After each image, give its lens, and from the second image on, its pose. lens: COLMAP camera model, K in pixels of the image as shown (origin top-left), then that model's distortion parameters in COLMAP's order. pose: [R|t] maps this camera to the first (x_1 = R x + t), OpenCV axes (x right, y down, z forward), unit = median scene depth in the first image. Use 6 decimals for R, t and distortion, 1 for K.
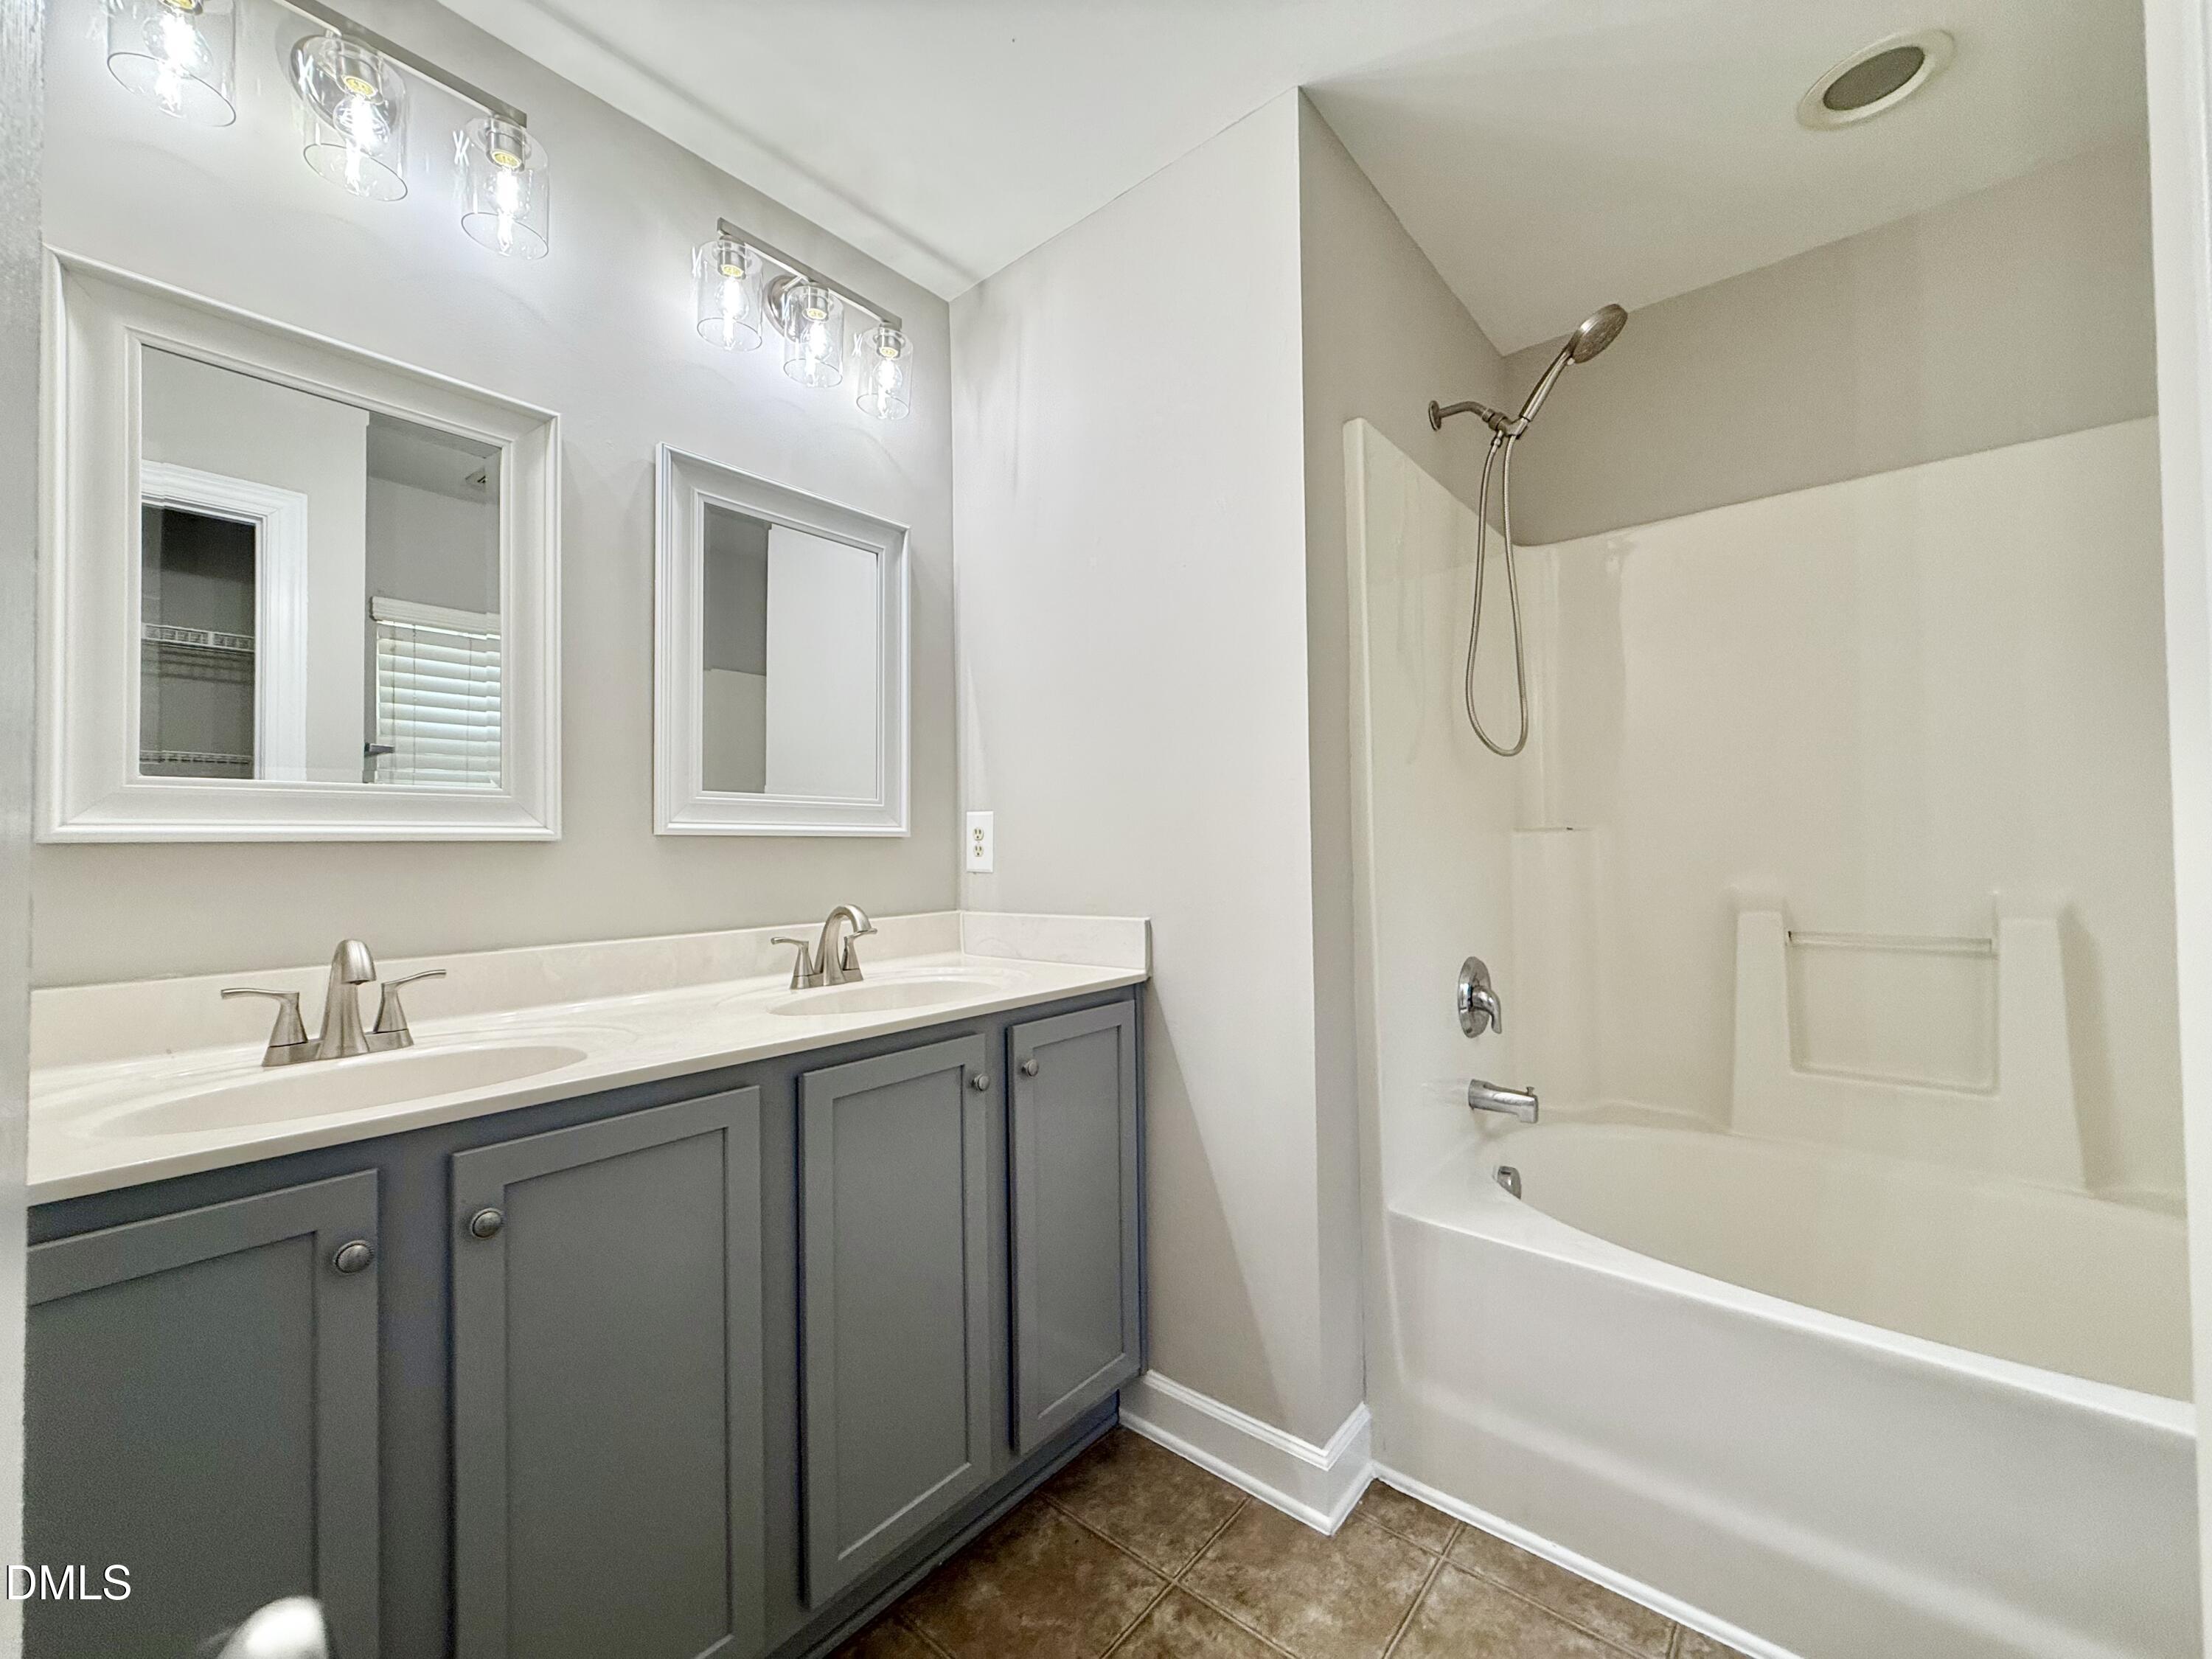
lens RADIAL K [[879.0, 0, 1104.3], [0, 879.0, 830.7], [0, 0, 1]] dist [-0.000112, 0.000290]
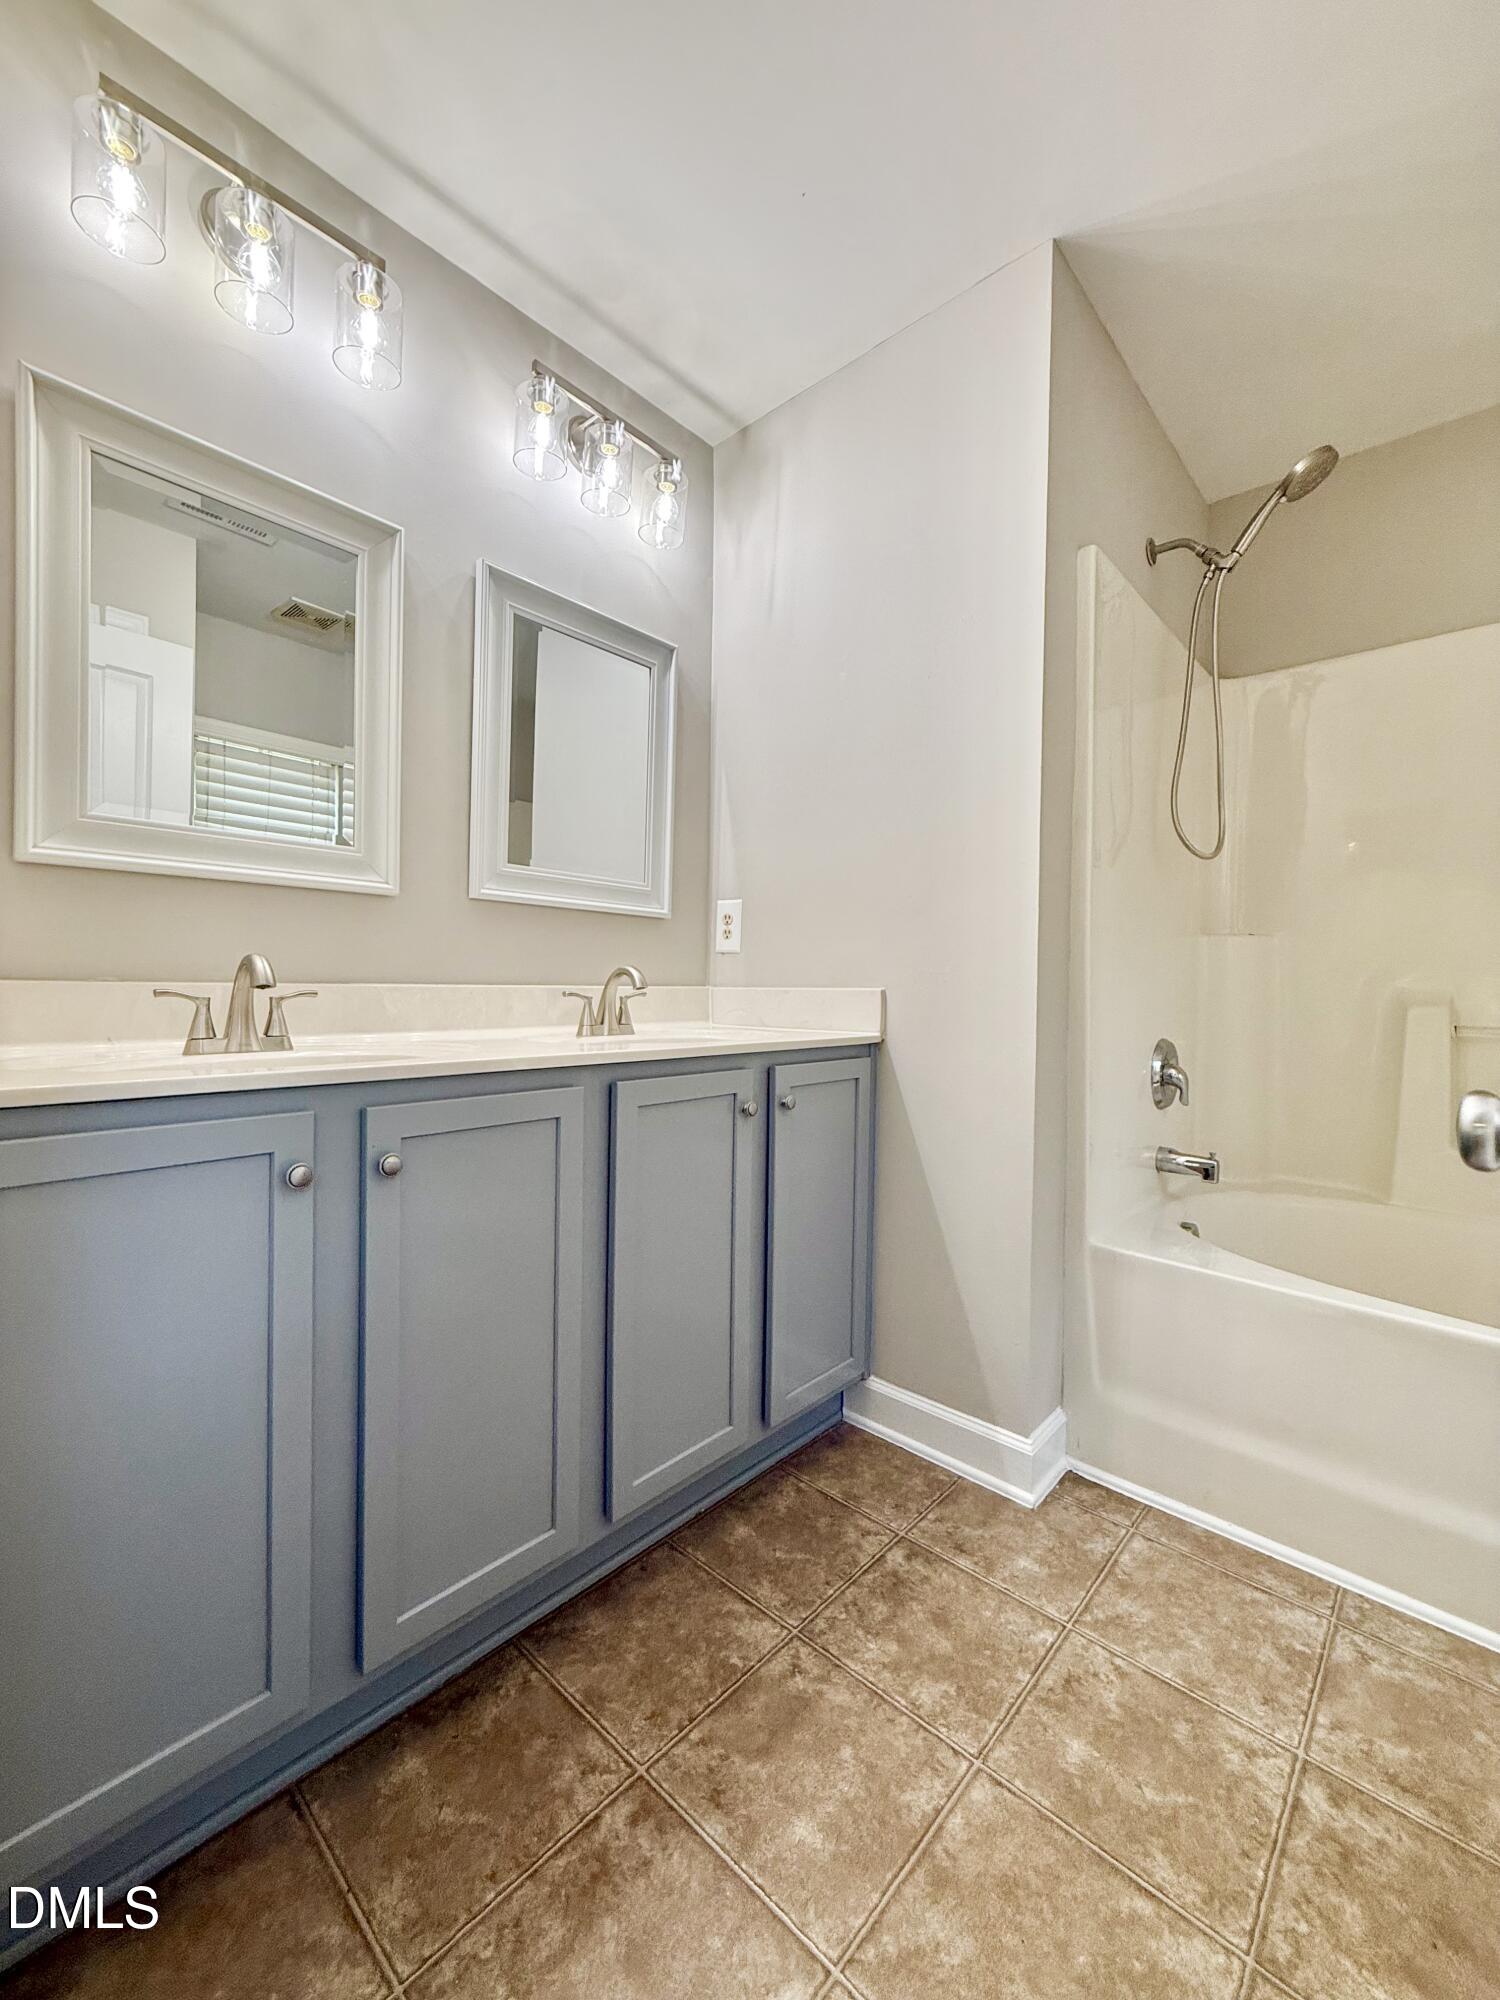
lens RADIAL K [[794.7, 0, 748.0], [0, 794.7, 995.9], [0, 0, 1]] dist [-0.000112, 0.000290]
pose [[0.998736, 0.031926, -0.038832, -0.092002], [-0.030683, 0.999010, 0.032212, 0.086945], [0.039822, -0.030980, 0.998726, -0.046542]]
